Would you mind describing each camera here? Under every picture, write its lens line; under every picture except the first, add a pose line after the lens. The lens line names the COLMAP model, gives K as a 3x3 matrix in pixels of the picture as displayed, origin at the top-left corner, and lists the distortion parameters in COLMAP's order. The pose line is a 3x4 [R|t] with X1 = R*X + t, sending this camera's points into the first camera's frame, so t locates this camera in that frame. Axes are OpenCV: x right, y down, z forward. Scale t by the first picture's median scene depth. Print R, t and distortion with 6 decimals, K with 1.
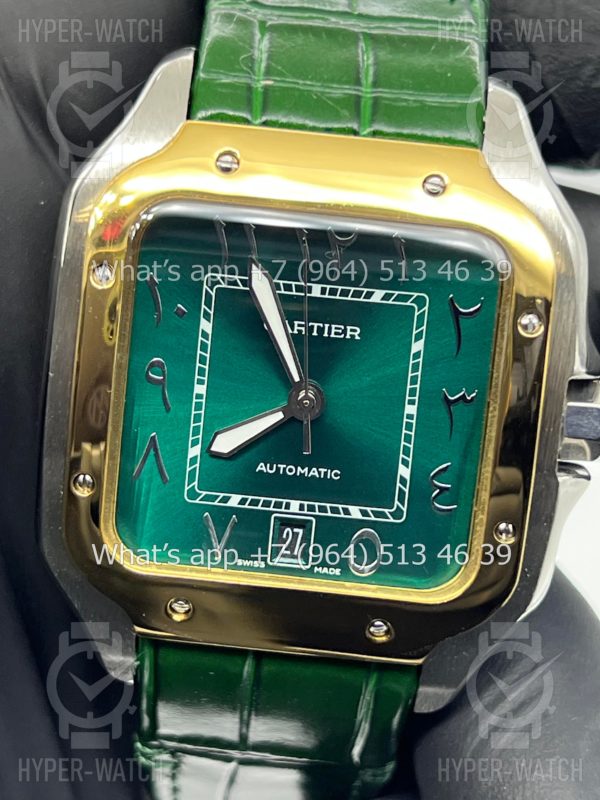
lens RADIAL K [[1817.8, 0, 287.2], [0, 1817.8, 411.1], [0, 0, 1]] dist [0.274333, 0.000000]
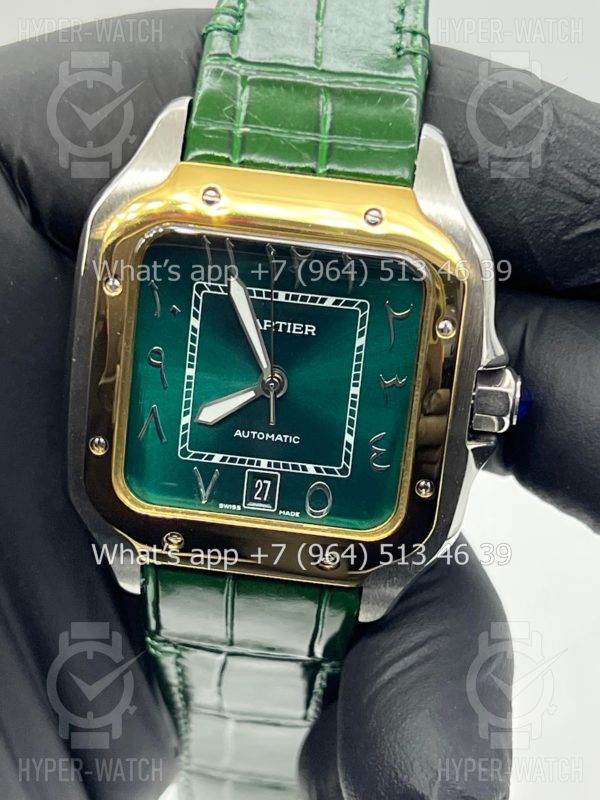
lens RADIAL K [[1817.8, 0, 310.1], [0, 1817.8, 450.7], [0, 0, 1]] dist [0.274333, 0.000000]
pose [[0.999288, 0.017967, -0.033173, 0.079396], [-0.014762, 0.995421, 0.094446, -0.078729], [0.034718, -0.093889, 0.994977, -0.274990]]
